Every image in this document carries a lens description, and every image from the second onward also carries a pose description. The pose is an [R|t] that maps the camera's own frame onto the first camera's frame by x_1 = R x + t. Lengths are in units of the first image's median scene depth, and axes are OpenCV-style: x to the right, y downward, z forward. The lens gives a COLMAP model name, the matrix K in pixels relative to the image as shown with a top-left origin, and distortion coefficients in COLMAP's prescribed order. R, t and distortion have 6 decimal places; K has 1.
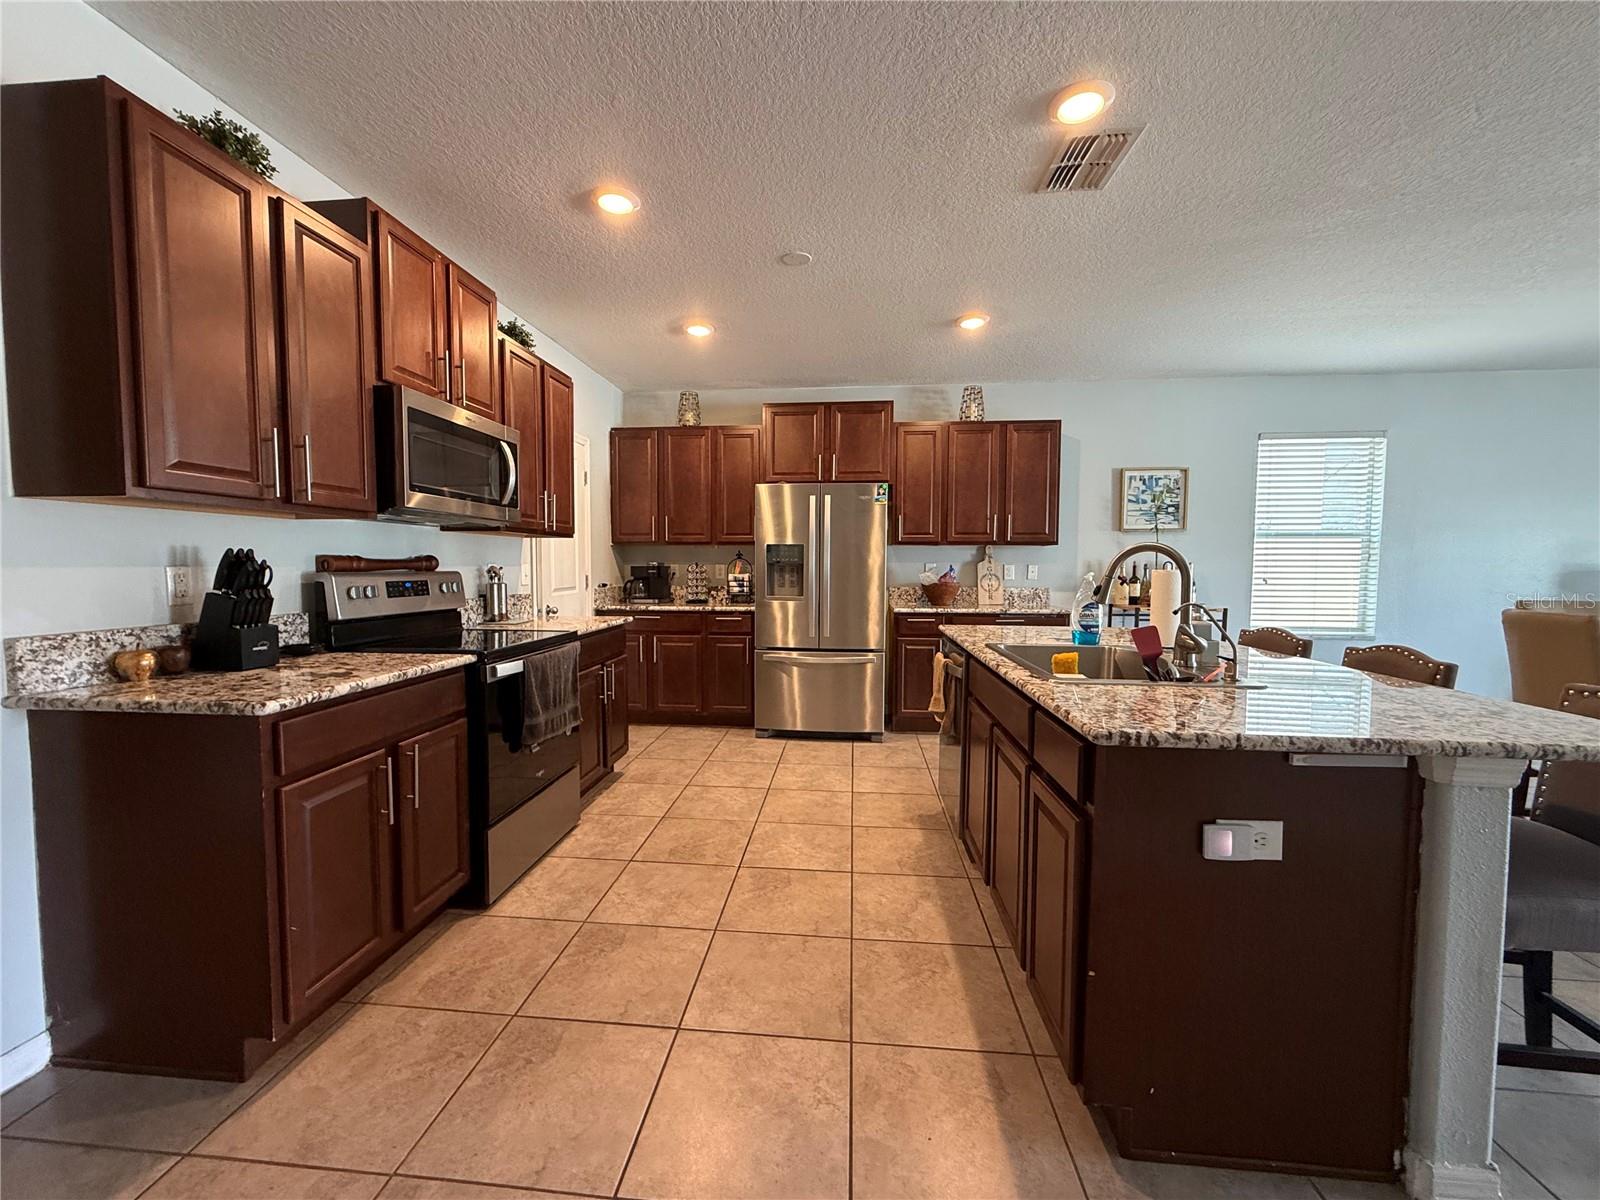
lens RADIAL K [[638.5, 0, 792.3], [0, 638.5, 600.3], [0, 0, 1]] dist [-0.000931, 0.000114]
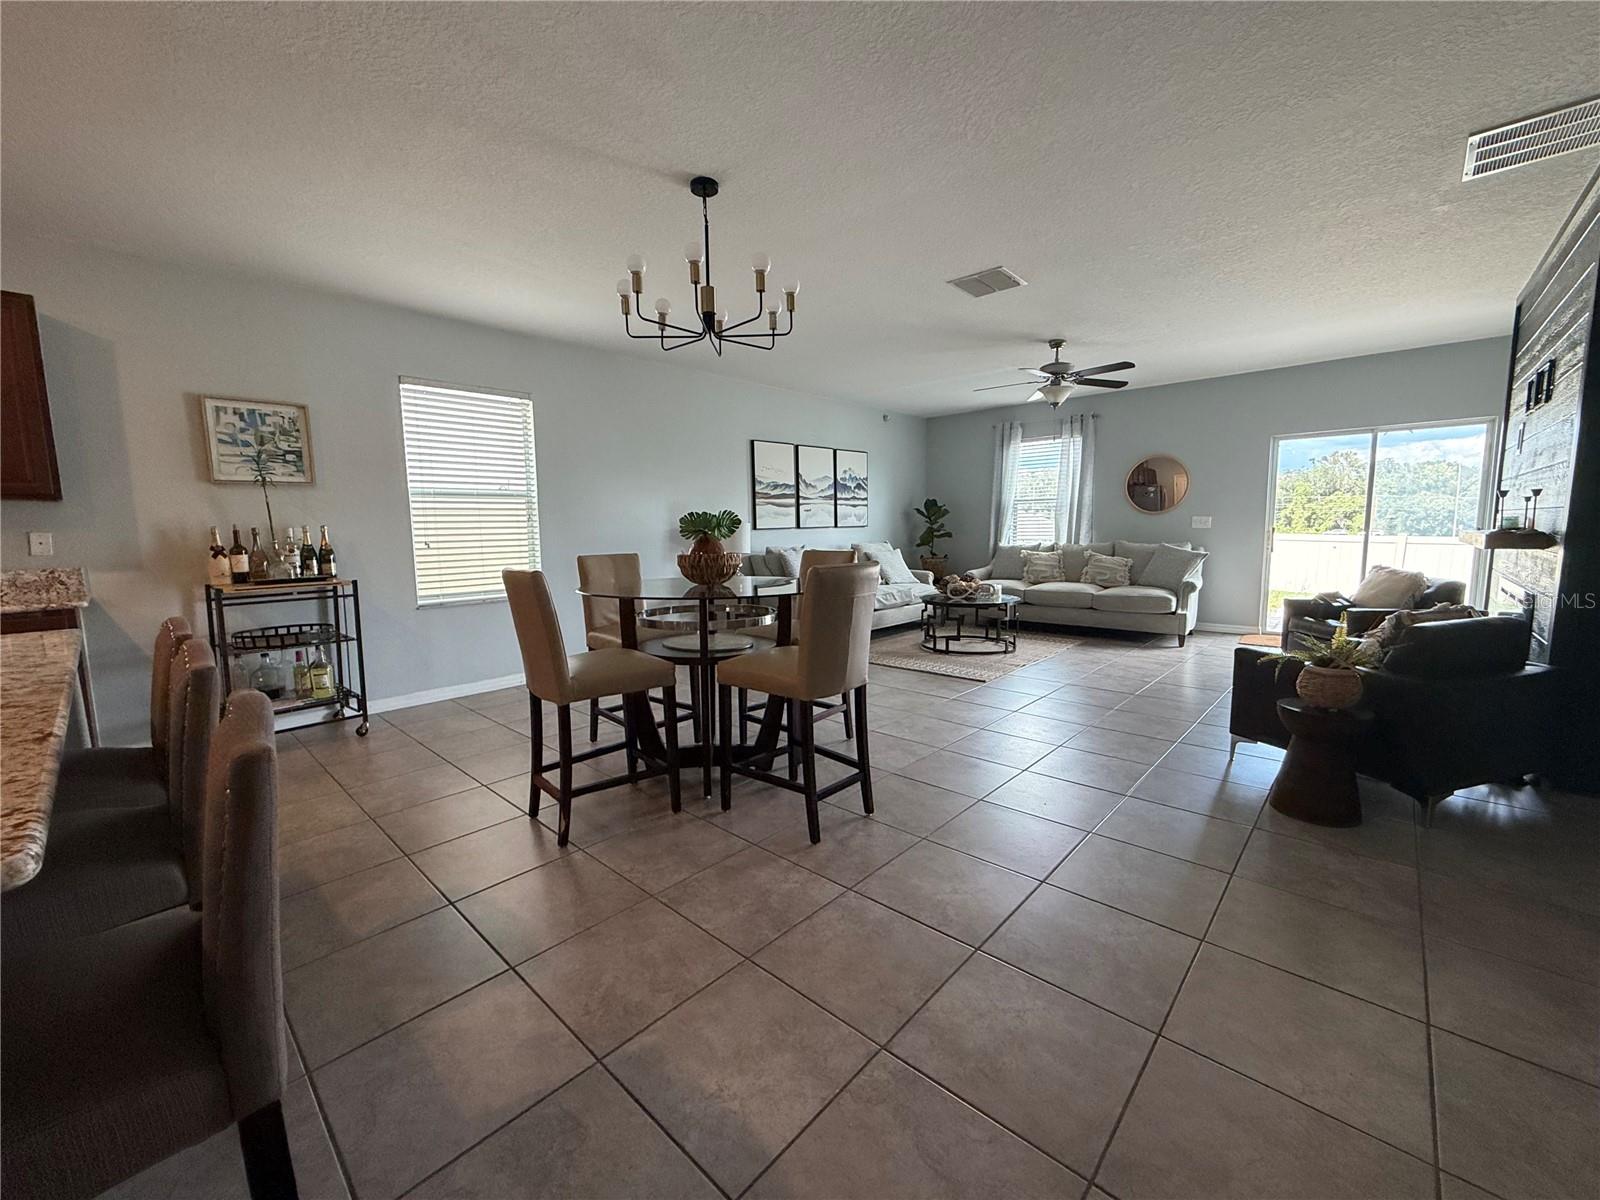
lens RADIAL K [[638.5, 0, 794.4], [0, 638.5, 598.0], [0, 0, 1]] dist [-0.000931, 0.000114]
pose [[0.608317, -0.101945, 0.787120, 0.366585], [0.063285, 0.994789, 0.079932, 0.005514], [-0.791167, 0.001189, 0.611599, 0.042551]]
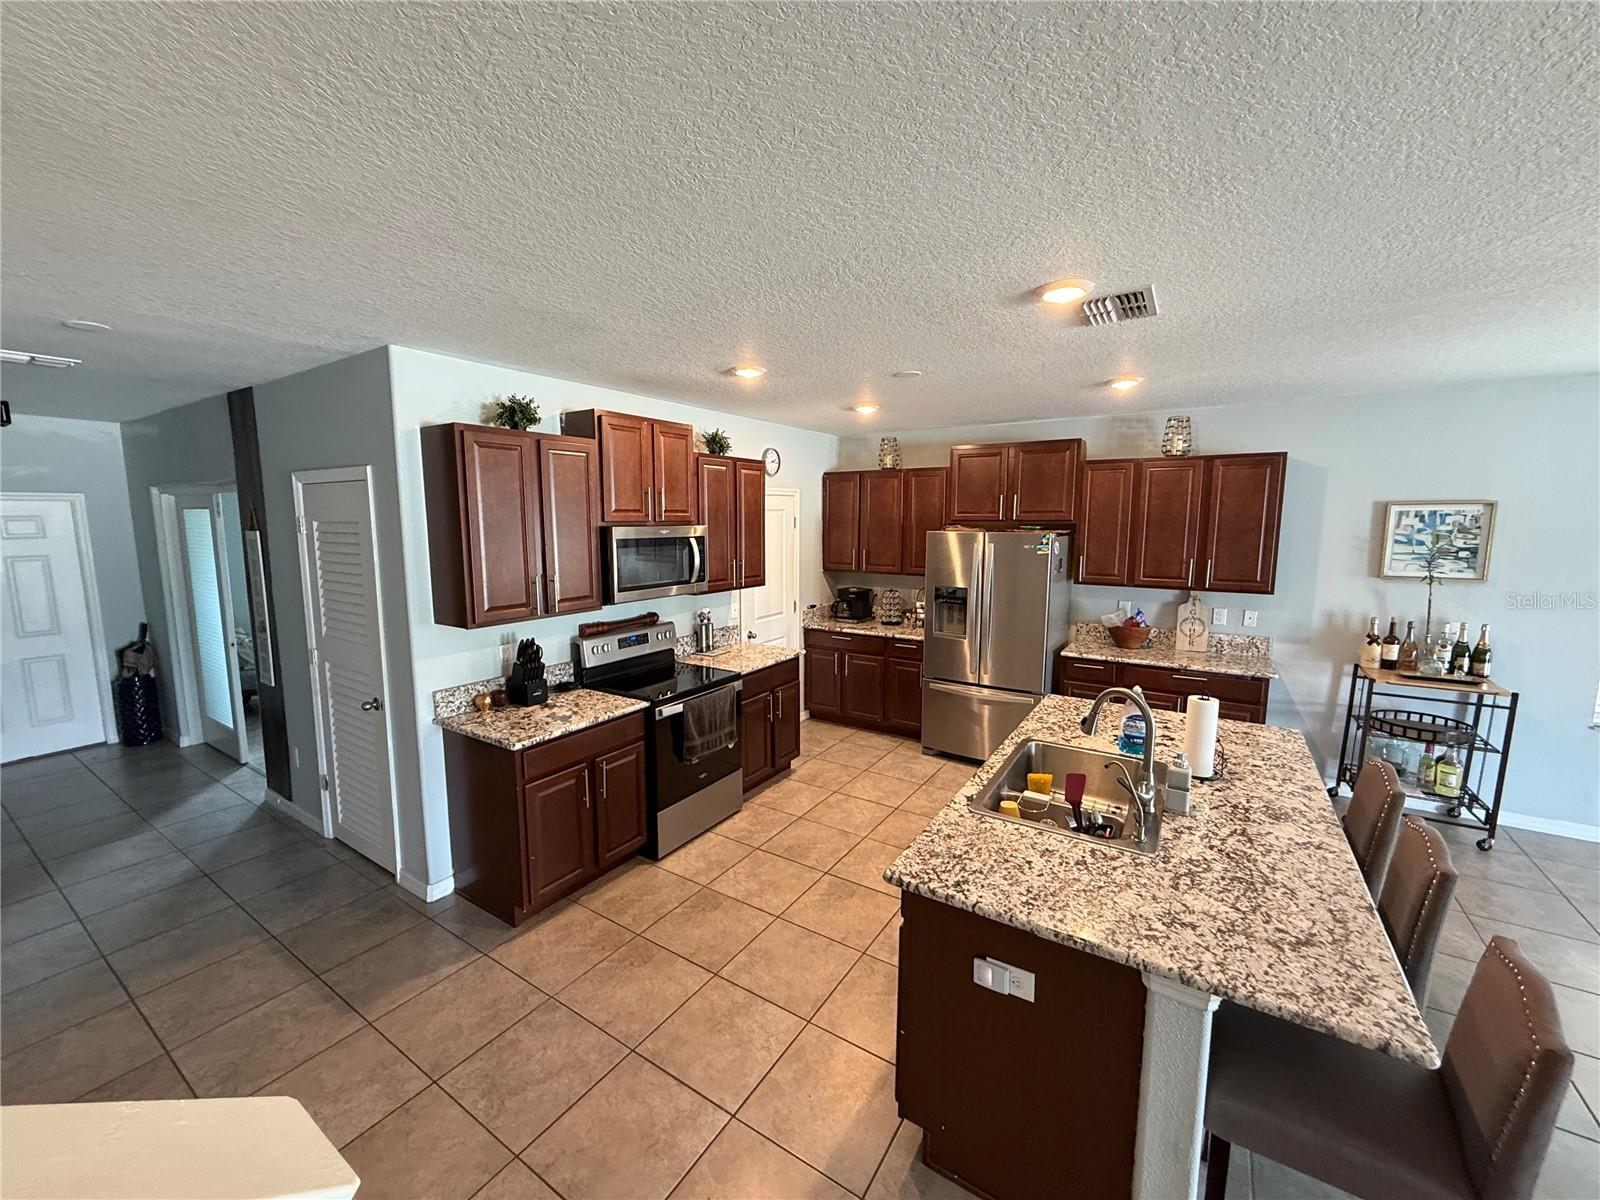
lens RADIAL K [[638.5, 0, 792.0], [0, 638.5, 600.2], [0, 0, 1]] dist [-0.000931, 0.000114]
pose [[0.884453, 0.055860, -0.463274, 0.247786], [-0.022122, 0.996712, 0.077946, -0.139416], [0.466105, -0.058691, 0.882781, -0.091639]]
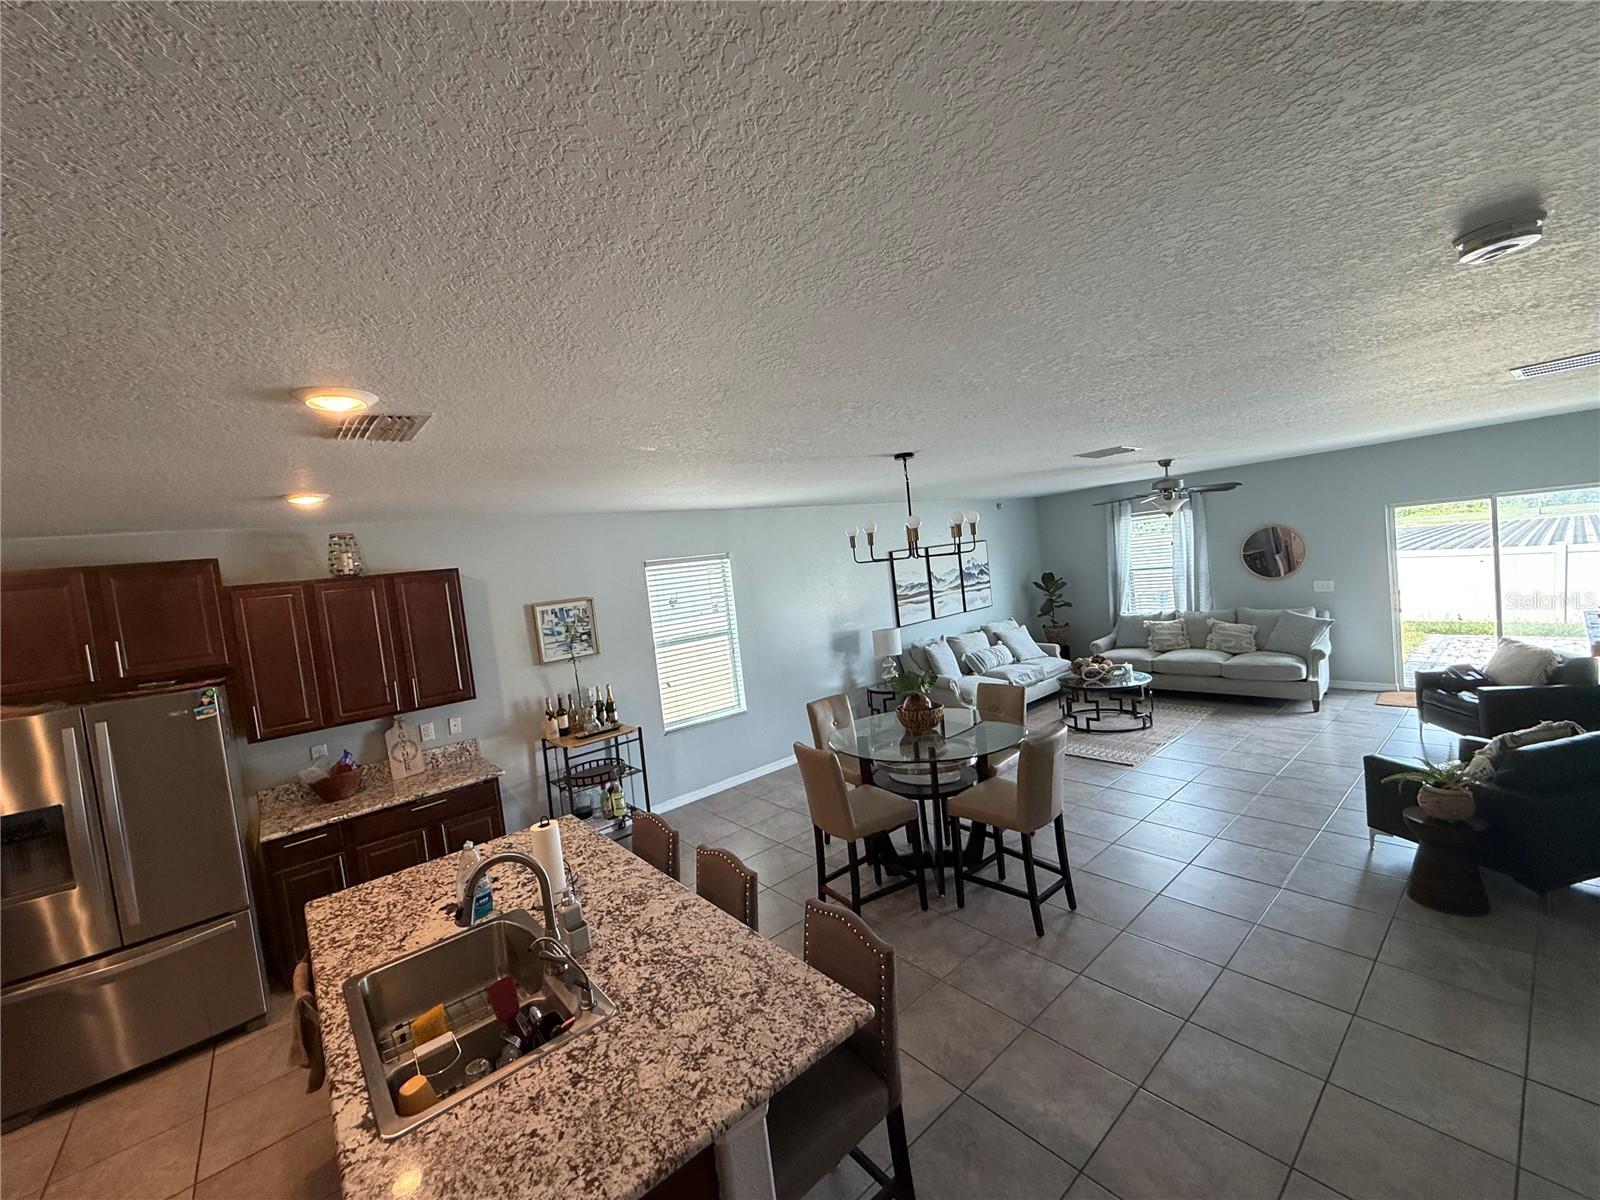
lens RADIAL K [[638.5, 0, 793.9], [0, 638.5, 599.0], [0, 0, 1]] dist [-0.000931, 0.000114]
pose [[0.701757, -0.120528, 0.702147, 0.107612], [0.150932, 0.988365, 0.018811, -0.187100], [-0.696245, 0.092776, 0.711784, -0.006620]]
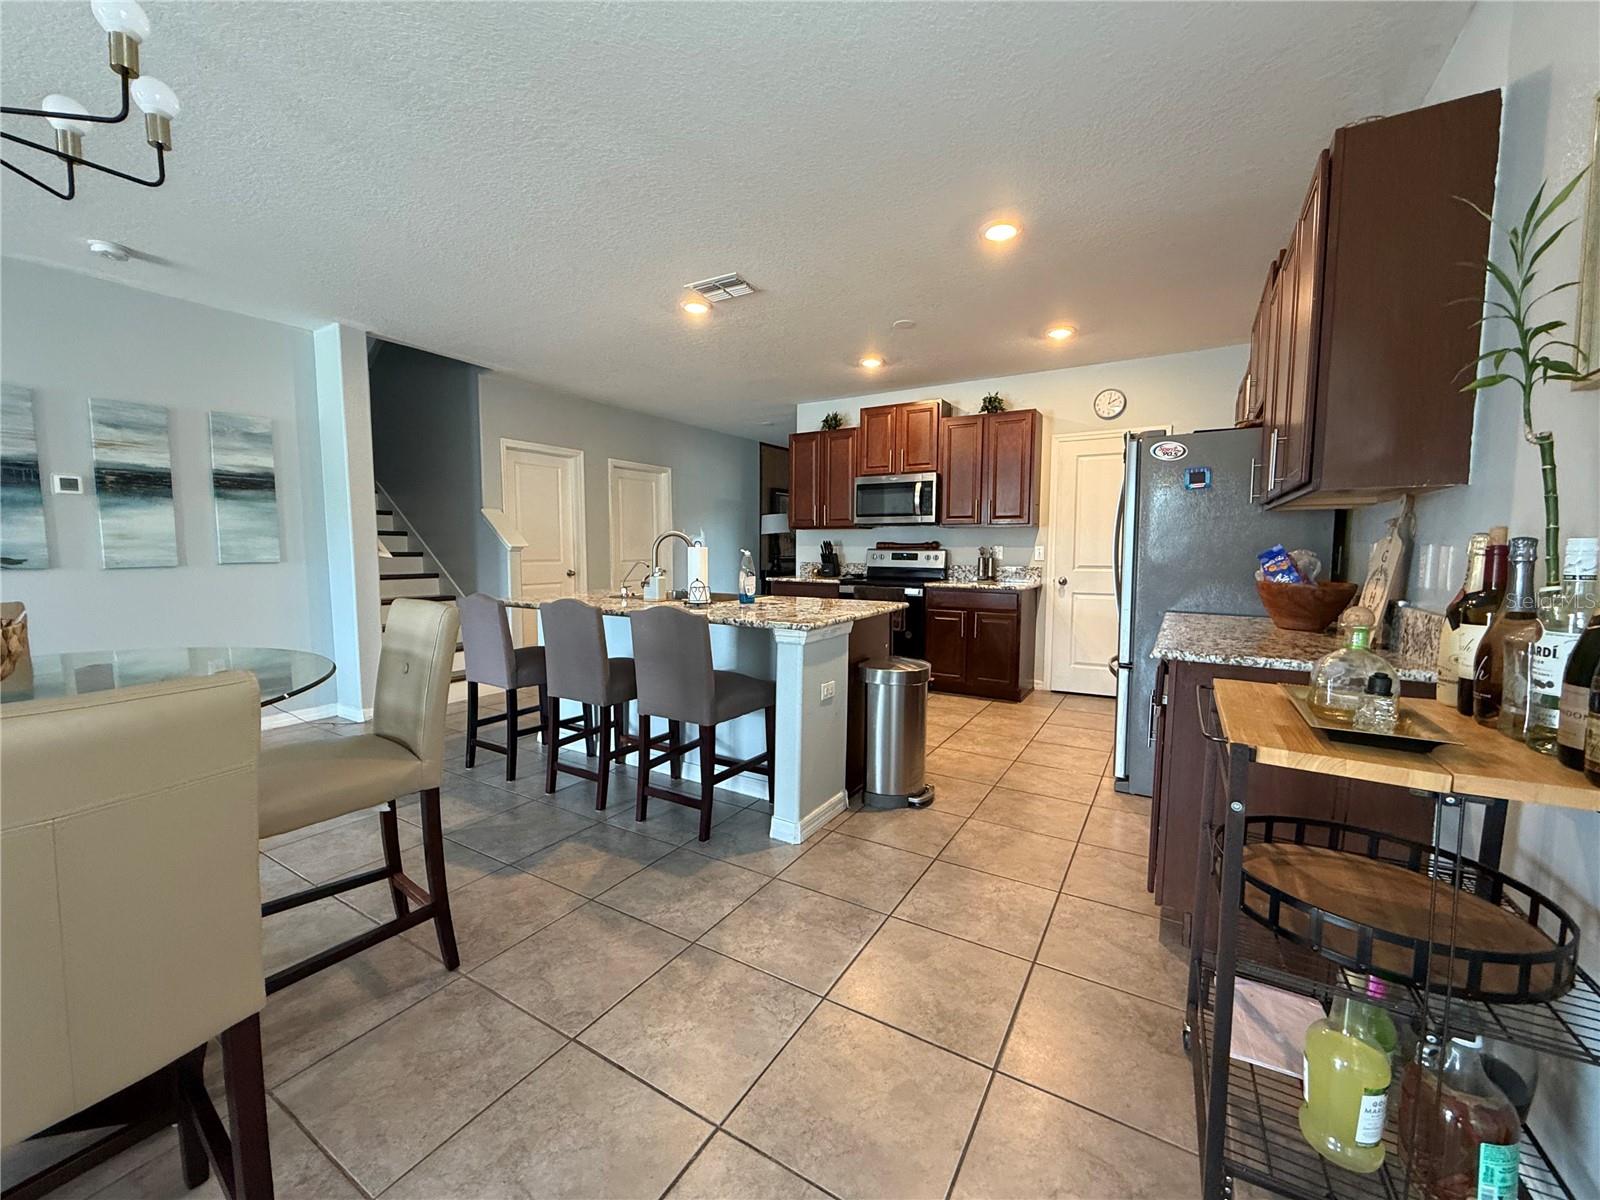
lens RADIAL K [[638.5, 0, 794.2], [0, 638.5, 598.3], [0, 0, 1]] dist [-0.000931, 0.000114]
pose [[-0.436304, 0.069129, -0.897140, 0.913711], [-0.055583, 0.993070, 0.103553, -0.048164], [0.898081, 0.095047, -0.429438, 0.939413]]
